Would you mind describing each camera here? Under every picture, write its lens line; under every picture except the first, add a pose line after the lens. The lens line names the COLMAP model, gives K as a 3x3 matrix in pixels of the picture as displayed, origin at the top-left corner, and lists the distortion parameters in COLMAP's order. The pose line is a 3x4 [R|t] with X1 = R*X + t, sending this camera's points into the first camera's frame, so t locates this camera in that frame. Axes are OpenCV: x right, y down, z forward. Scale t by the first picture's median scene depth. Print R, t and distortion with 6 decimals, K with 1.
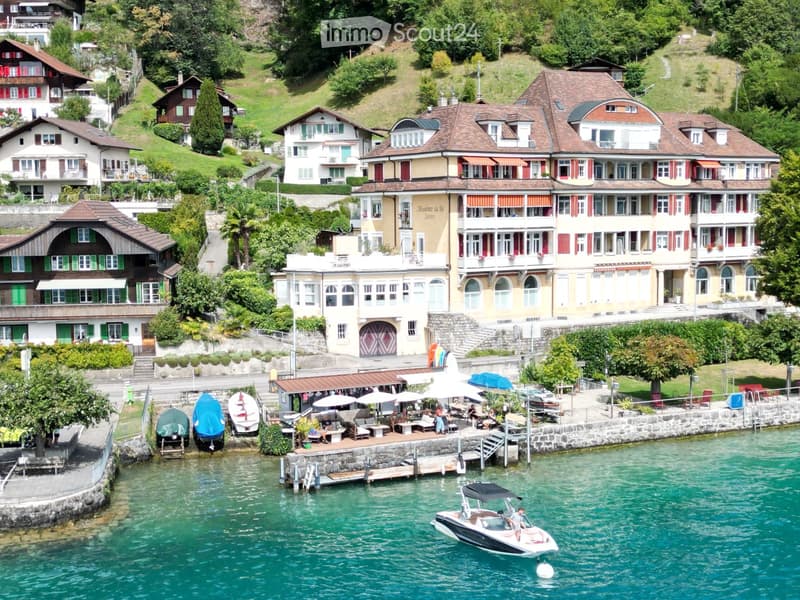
lens RADIAL K [[826.9, 0, 400.0], [0, 826.9, 299.3], [0, 0, 1]] dist [0.019574, 0.000000]
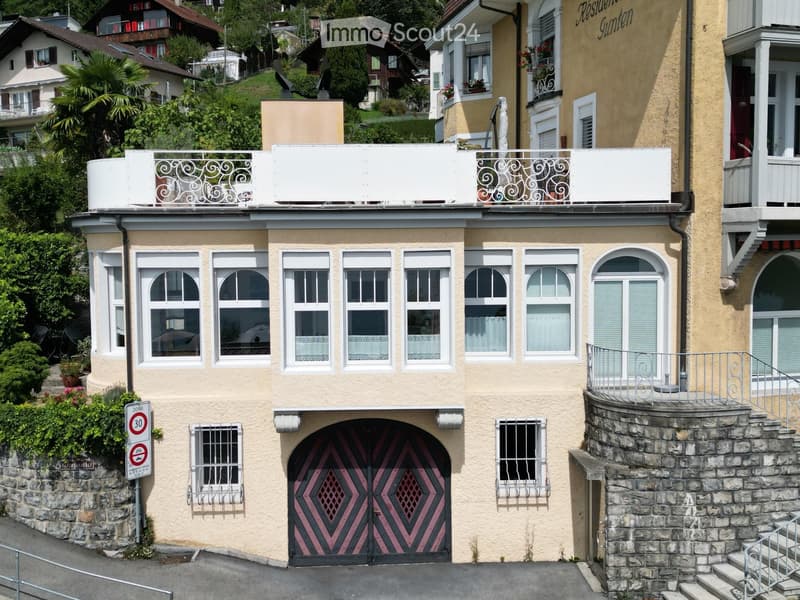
lens RADIAL K [[826.9, 0, 399.5], [0, 826.9, 302.8], [0, 0, 1]] dist [0.019574, 0.000000]
pose [[0.956487, 0.020790, -0.291033, 0.051672], [-0.024398, 0.999664, -0.008774, -0.006590], [0.290753, 0.015493, 0.956673, 0.761206]]
